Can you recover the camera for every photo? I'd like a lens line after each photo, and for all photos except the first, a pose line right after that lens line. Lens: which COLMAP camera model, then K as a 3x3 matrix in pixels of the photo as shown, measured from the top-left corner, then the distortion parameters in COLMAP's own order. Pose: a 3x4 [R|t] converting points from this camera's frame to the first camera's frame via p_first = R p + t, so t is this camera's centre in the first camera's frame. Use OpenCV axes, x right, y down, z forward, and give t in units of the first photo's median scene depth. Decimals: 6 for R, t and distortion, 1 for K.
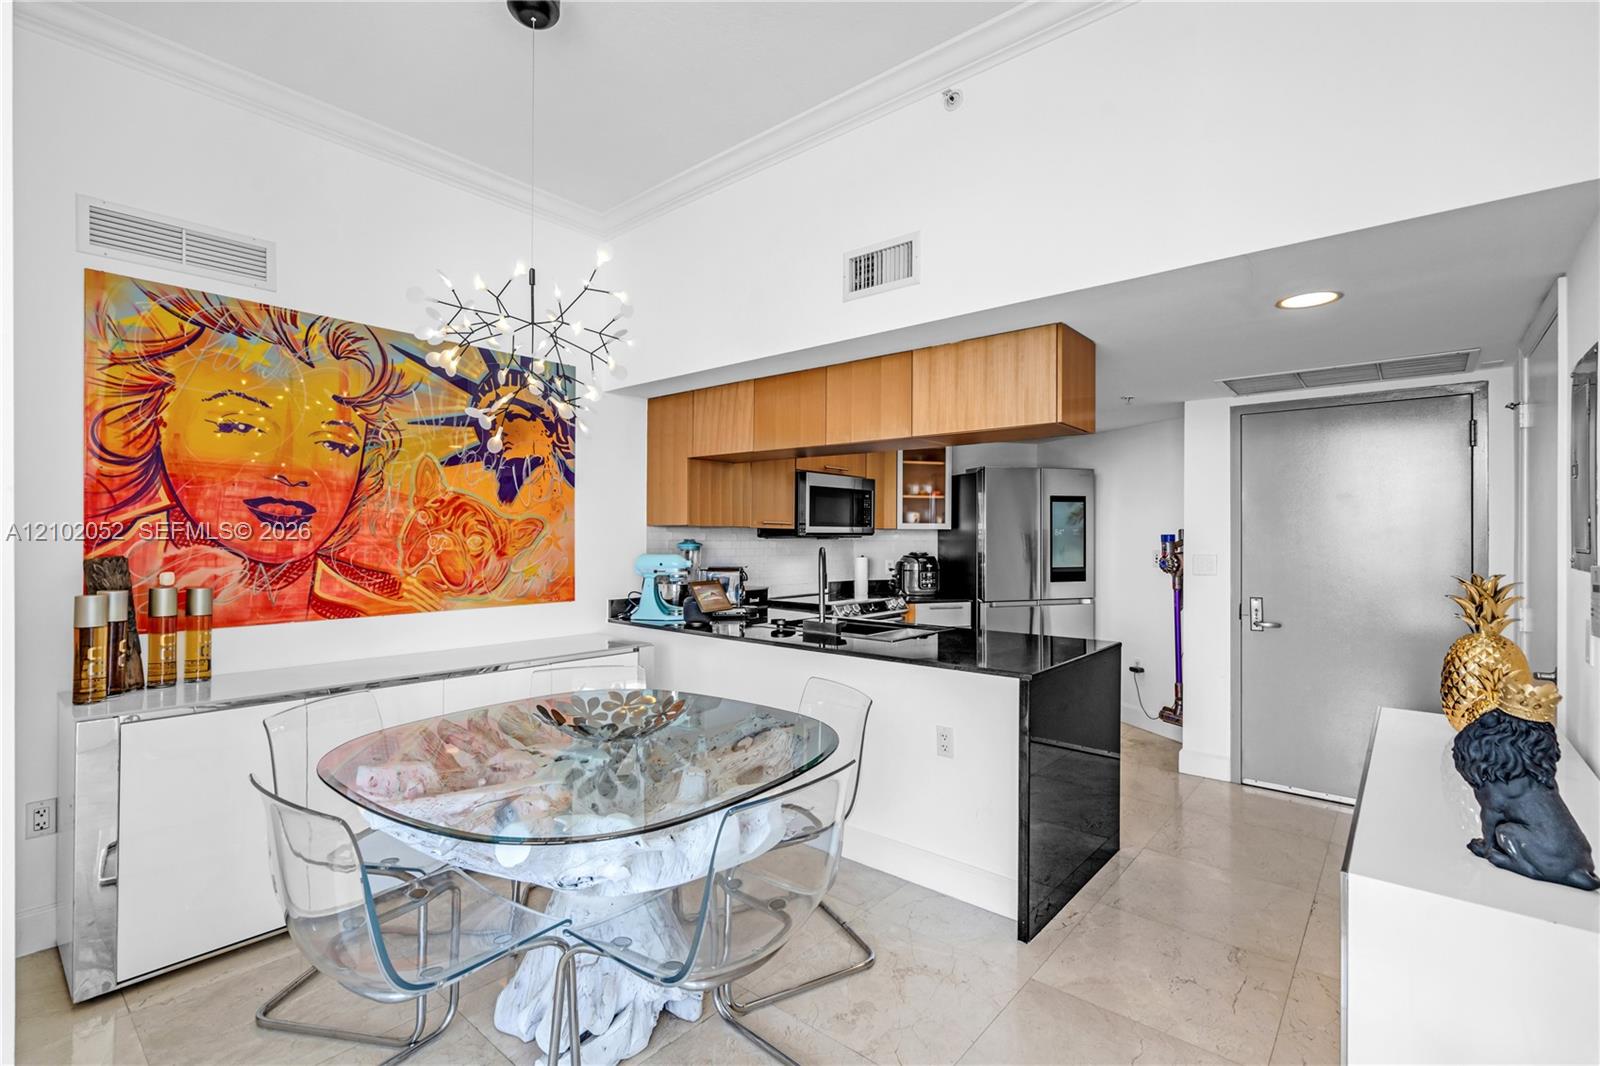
lens RADIAL K [[751.5, 0, 804.4], [0, 751.5, 539.3], [0, 0, 1]] dist [0.001731, 0.000539]
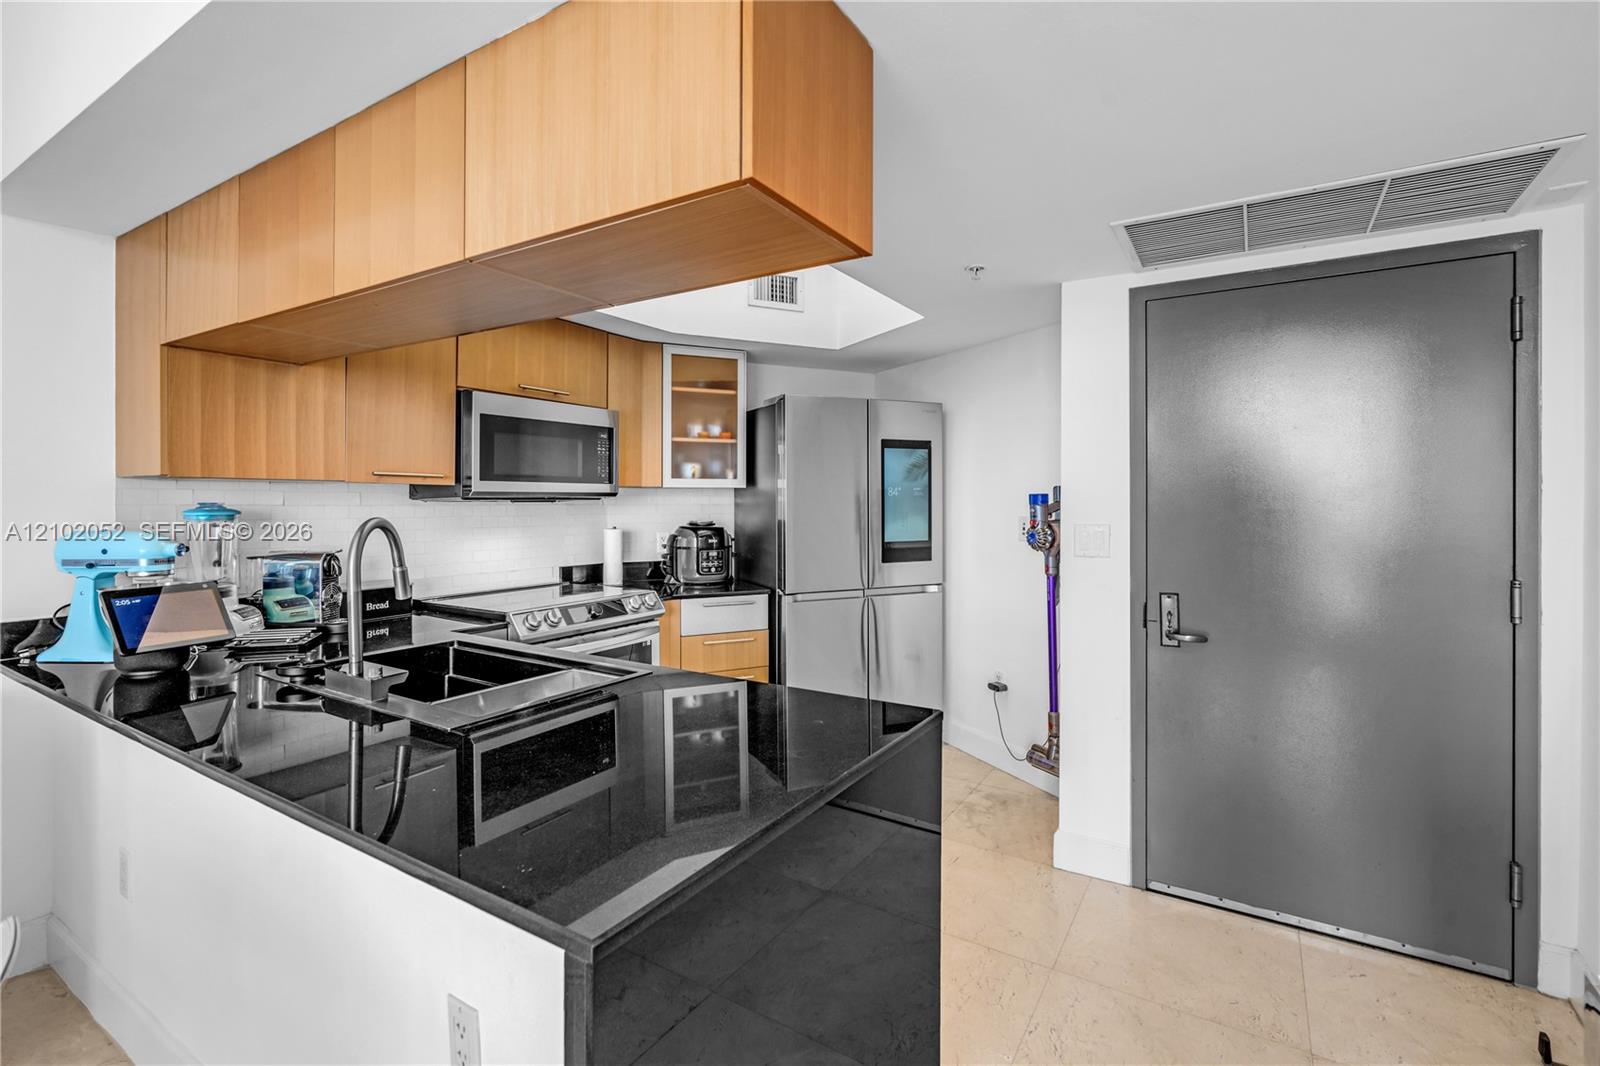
lens RADIAL K [[841.4, 0, 799.4], [0, 841.4, 514.7], [0, 0, 1]] dist [0.020726, 0.000368]
pose [[0.985962, -0.005671, 0.166876, 0.120945], [0.003345, 0.999893, 0.014215, 0.000730], [-0.166939, -0.013457, 0.985875, 0.240749]]
